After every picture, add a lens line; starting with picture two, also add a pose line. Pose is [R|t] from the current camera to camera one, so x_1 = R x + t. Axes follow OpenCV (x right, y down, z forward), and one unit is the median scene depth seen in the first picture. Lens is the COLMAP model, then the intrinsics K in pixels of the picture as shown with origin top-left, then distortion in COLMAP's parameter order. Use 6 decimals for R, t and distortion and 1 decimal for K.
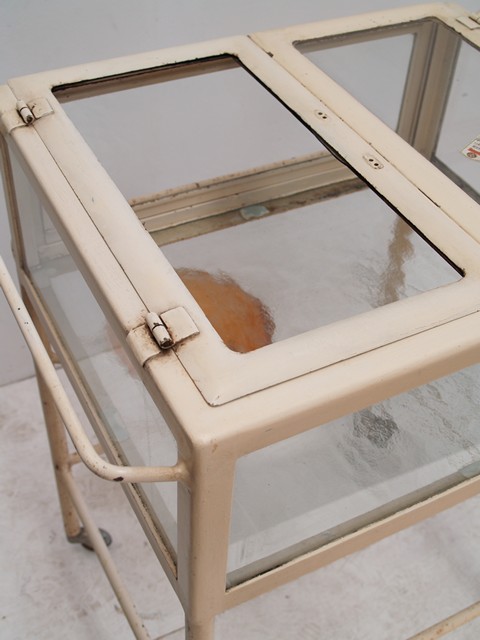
lens RADIAL K [[857.6, 0, 240.0], [0, 857.6, 319.9], [0, 0, 1]] dist [-0.107890, 0.000000]
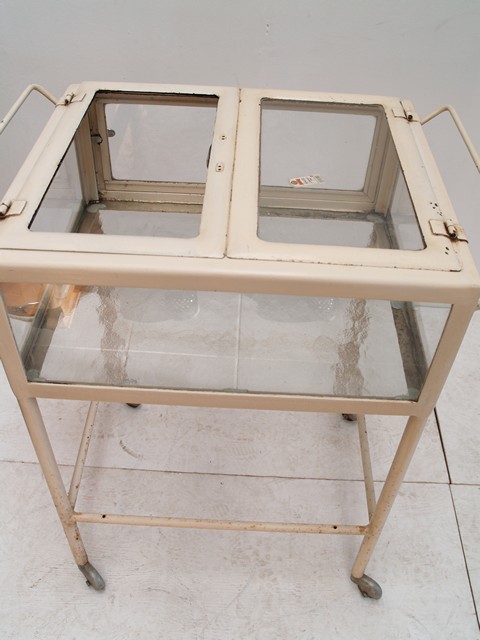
lens RADIAL K [[638.5, 0, 240.1], [0, 638.5, 321.5], [0, 0, 1]] dist [-0.100902, 0.000000]
pose [[0.868907, 0.326873, -0.371692, 0.475646], [-0.333093, 0.941600, 0.049388, 0.003658], [0.366128, 0.080894, 0.927042, -0.016848]]
